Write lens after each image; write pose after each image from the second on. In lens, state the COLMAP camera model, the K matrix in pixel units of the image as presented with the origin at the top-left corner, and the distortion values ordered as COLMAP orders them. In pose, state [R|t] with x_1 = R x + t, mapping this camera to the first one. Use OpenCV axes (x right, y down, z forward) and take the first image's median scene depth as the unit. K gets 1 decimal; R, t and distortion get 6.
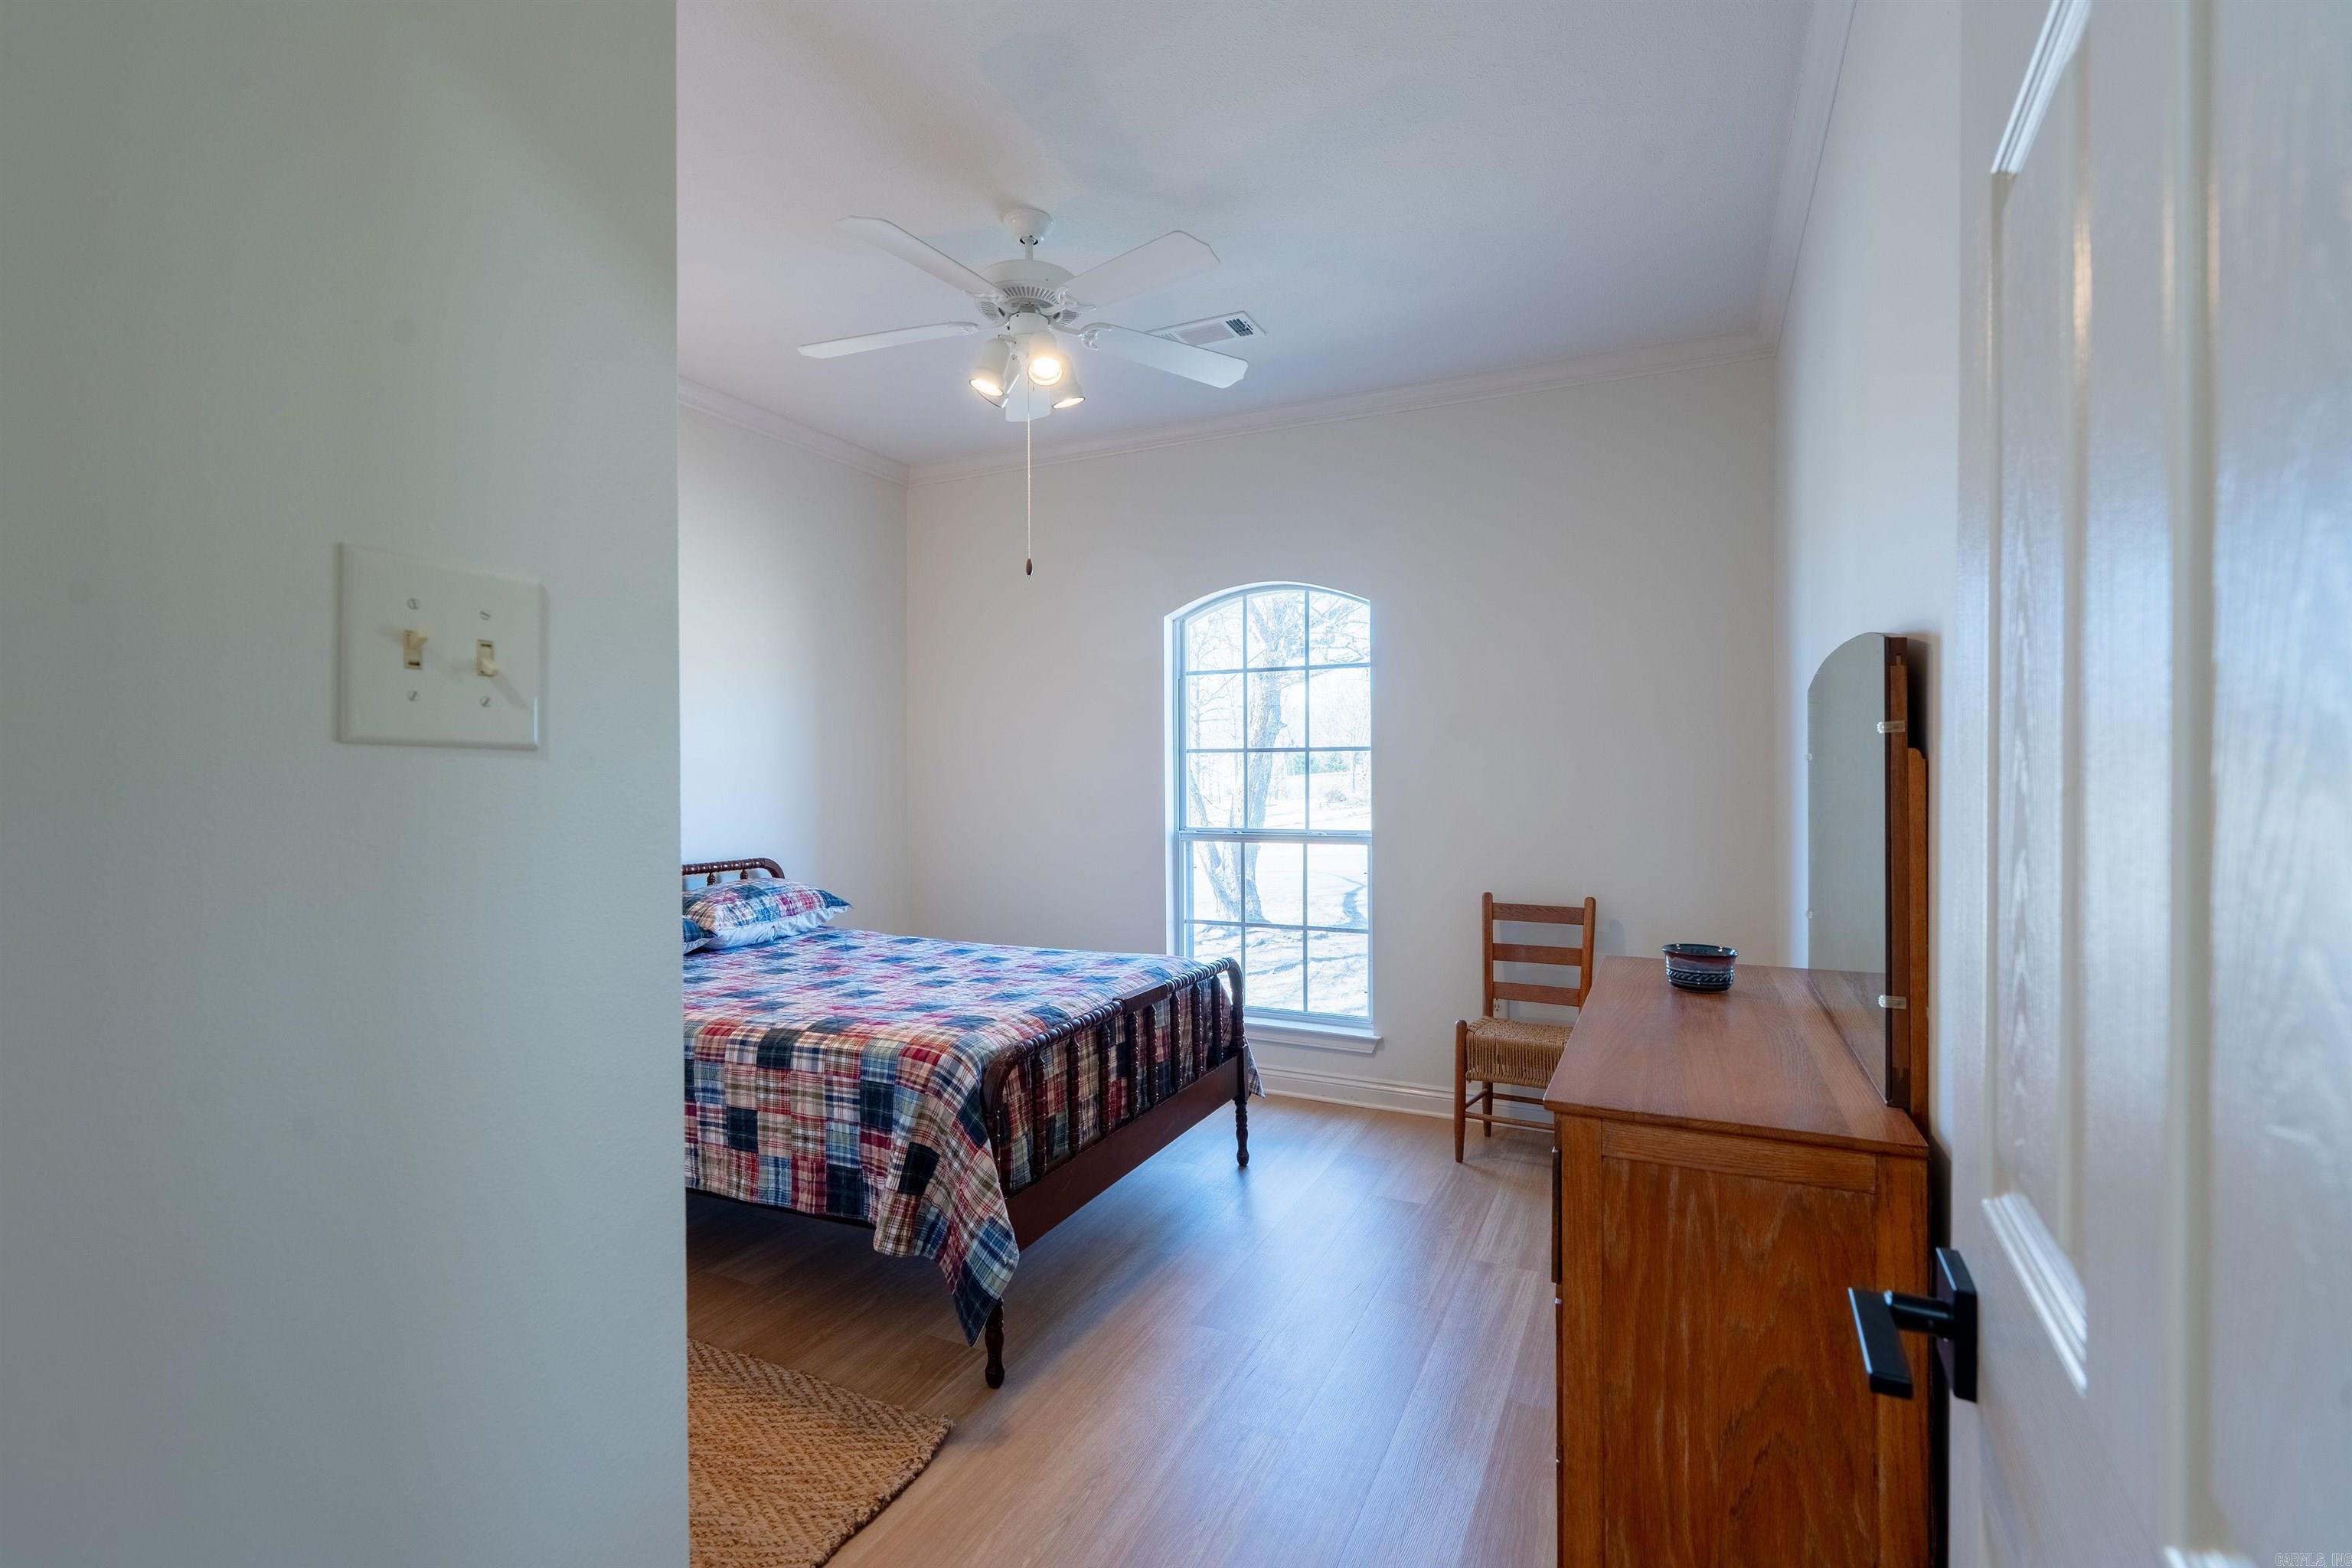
lens RADIAL K [[1049.5, 0, 1182.6], [0, 1049.5, 782.2], [0, 0, 1]] dist [-0.004648, 0.001835]
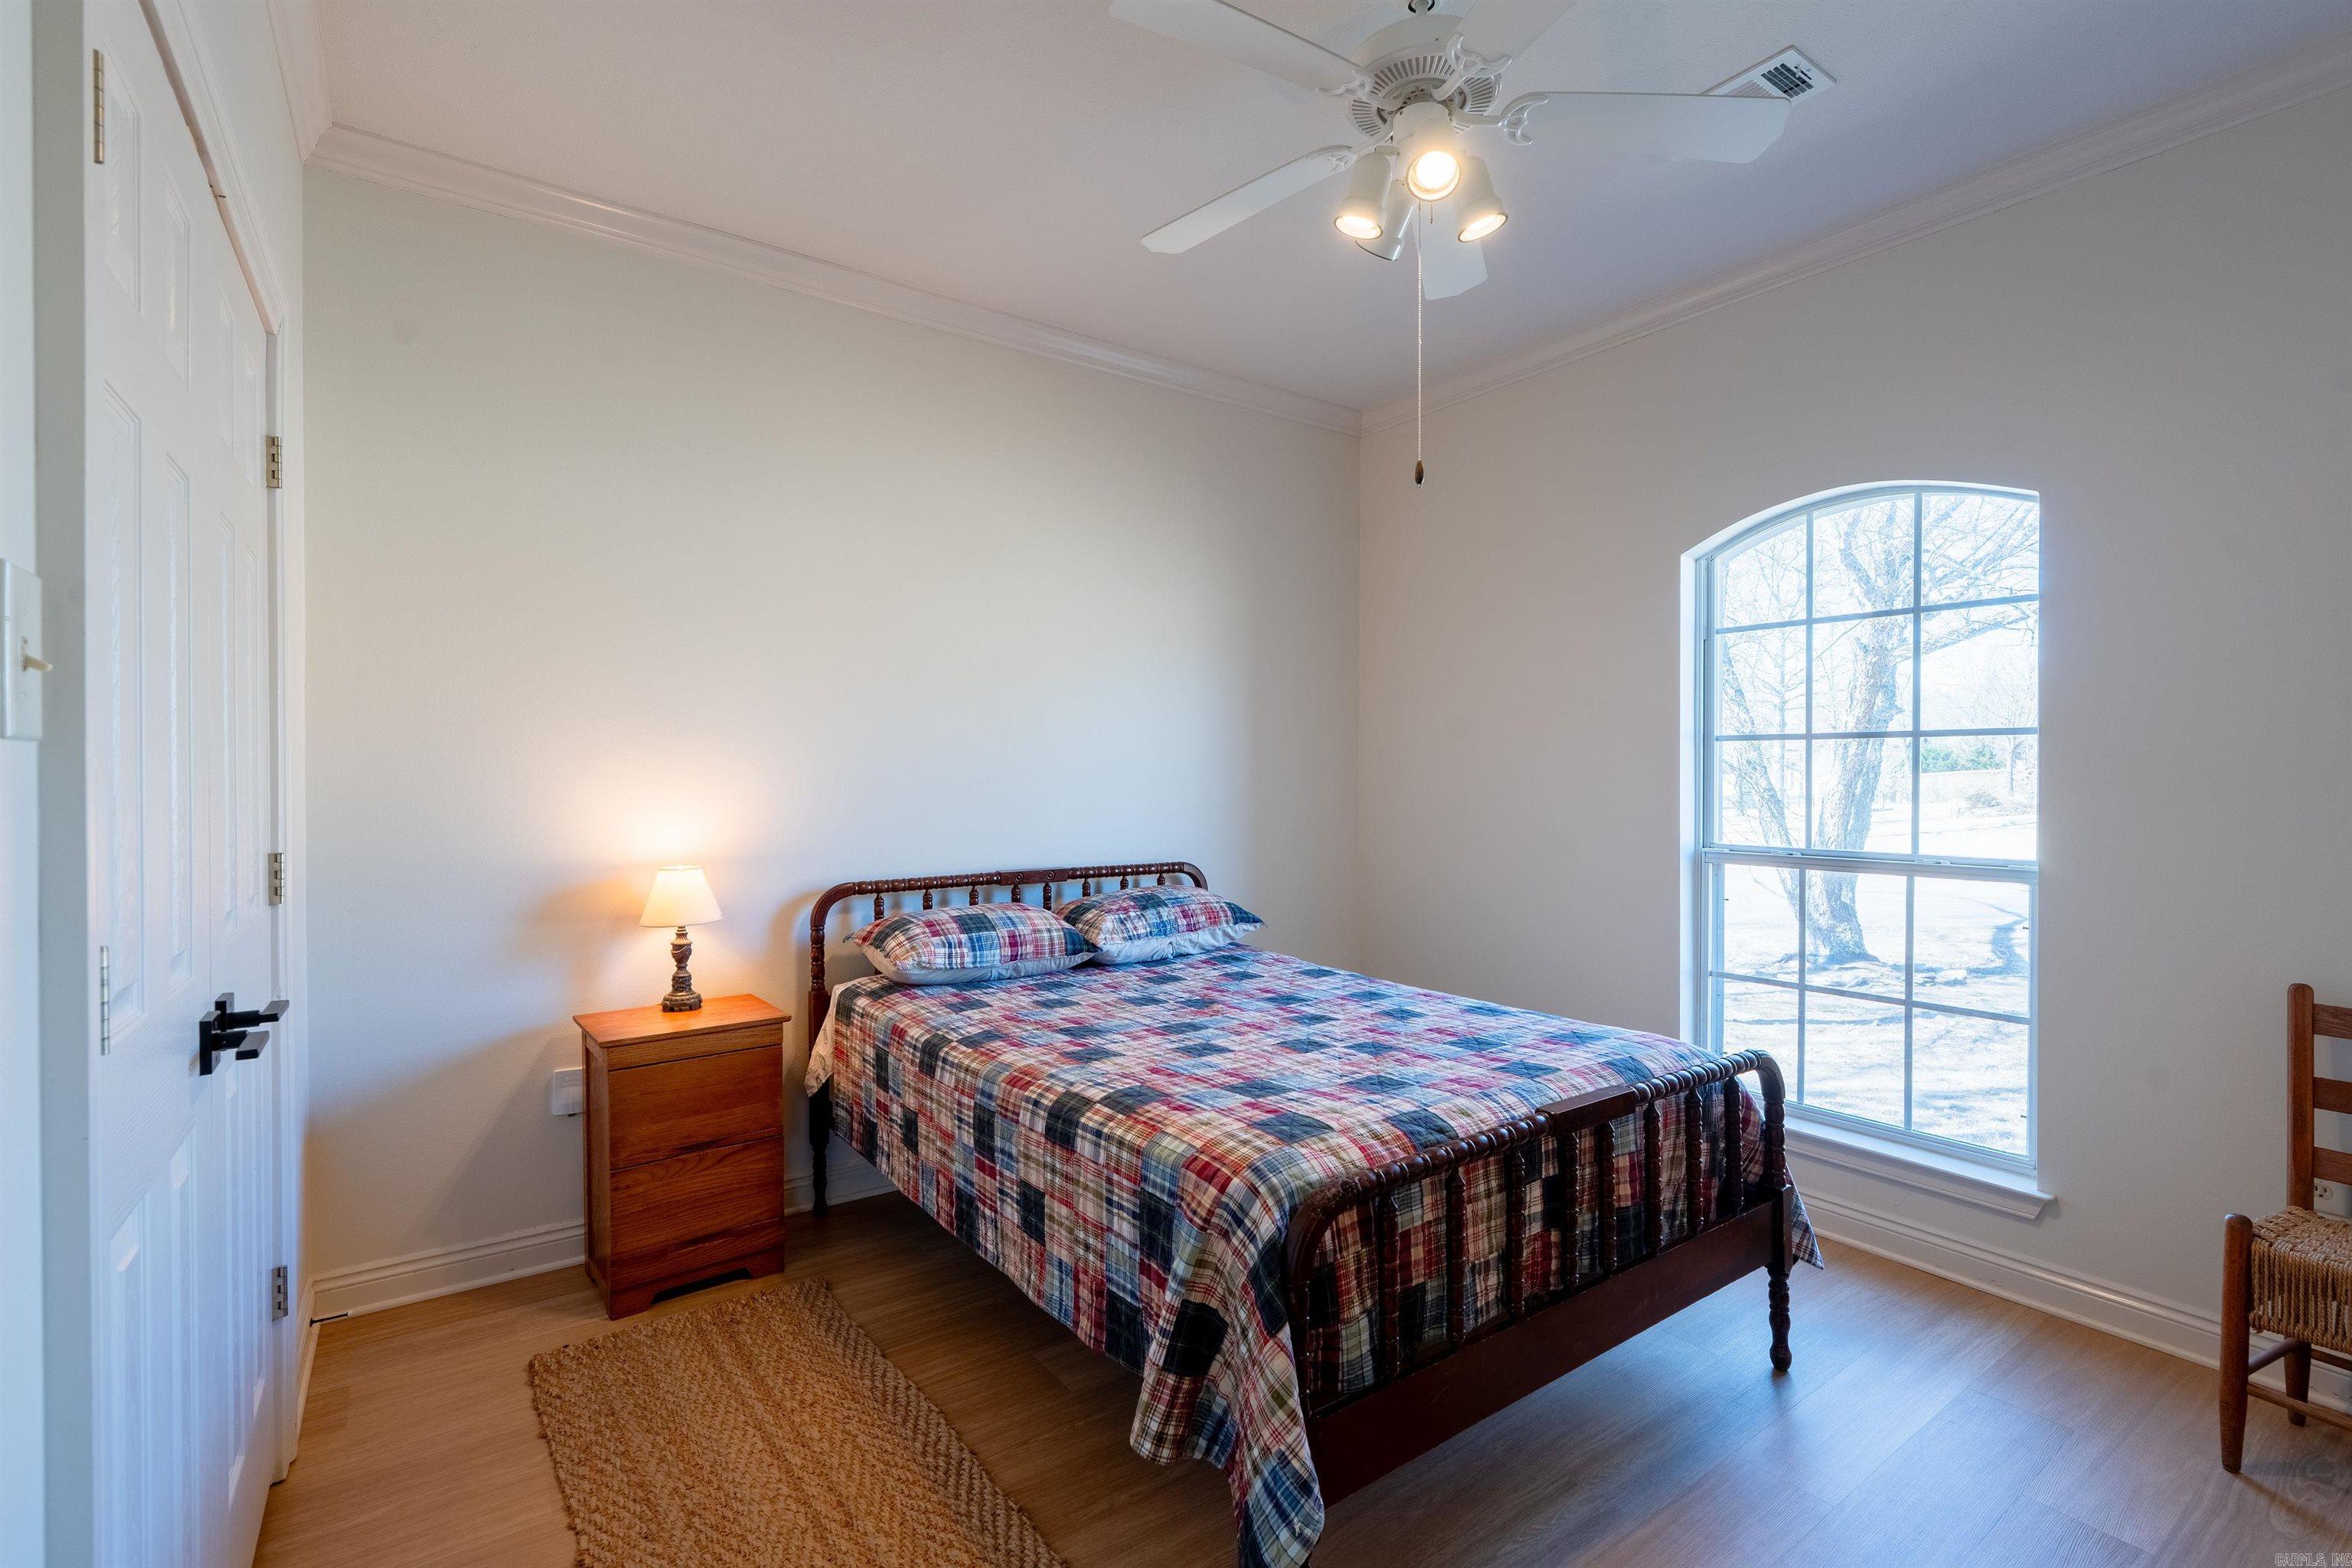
lens RADIAL K [[1049.5, 0, 1177.5], [0, 1049.5, 785.6], [0, 0, 1]] dist [-0.004648, 0.001835]
pose [[0.872187, 0.009318, -0.489084, 0.046446], [-0.006356, 0.999950, 0.007717, -0.000853], [0.489131, -0.003623, 0.872203, 0.253196]]
